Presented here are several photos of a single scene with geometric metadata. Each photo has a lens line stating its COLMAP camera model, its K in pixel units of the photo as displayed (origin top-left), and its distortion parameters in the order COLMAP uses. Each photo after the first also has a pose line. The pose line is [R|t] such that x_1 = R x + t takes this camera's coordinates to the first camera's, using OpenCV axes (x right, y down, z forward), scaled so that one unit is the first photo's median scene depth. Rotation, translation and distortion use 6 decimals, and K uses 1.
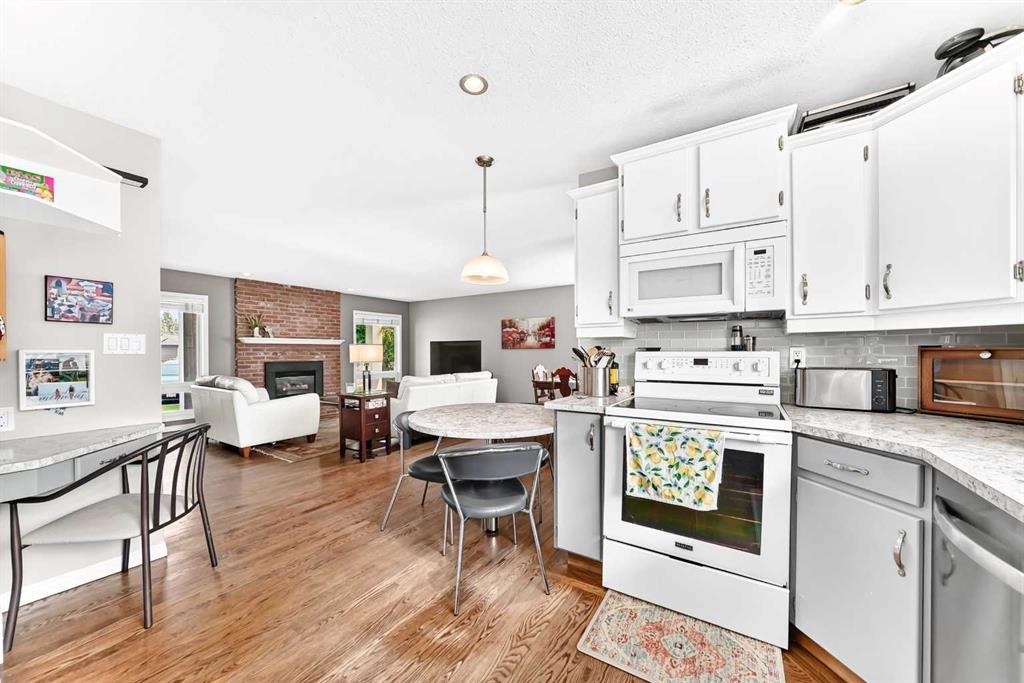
lens RADIAL K [[371.8, 0, 531.3], [0, 371.8, 354.7], [0, 0, 1]] dist [-0.003241, 0.000182]
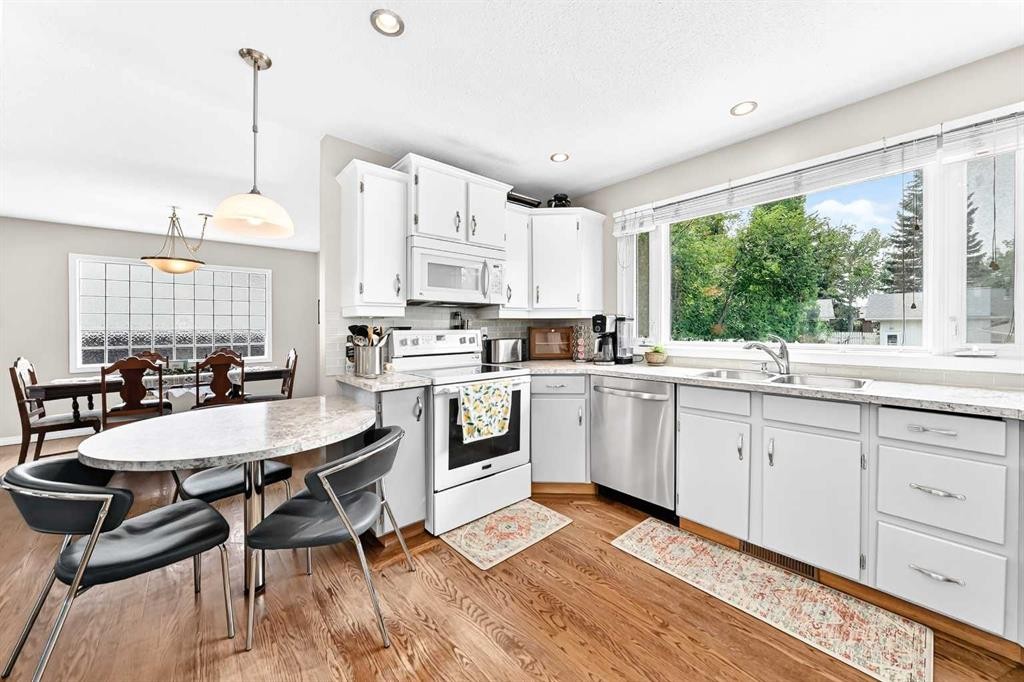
lens RADIAL K [[371.8, 0, 515.3], [0, 371.8, 331.7], [0, 0, 1]] dist [-0.003241, 0.000182]
pose [[0.293463, -0.010146, 0.955917, -0.836932], [0.017680, 0.999830, 0.005185, -0.005504], [-0.955807, 0.015379, 0.293593, 0.431901]]
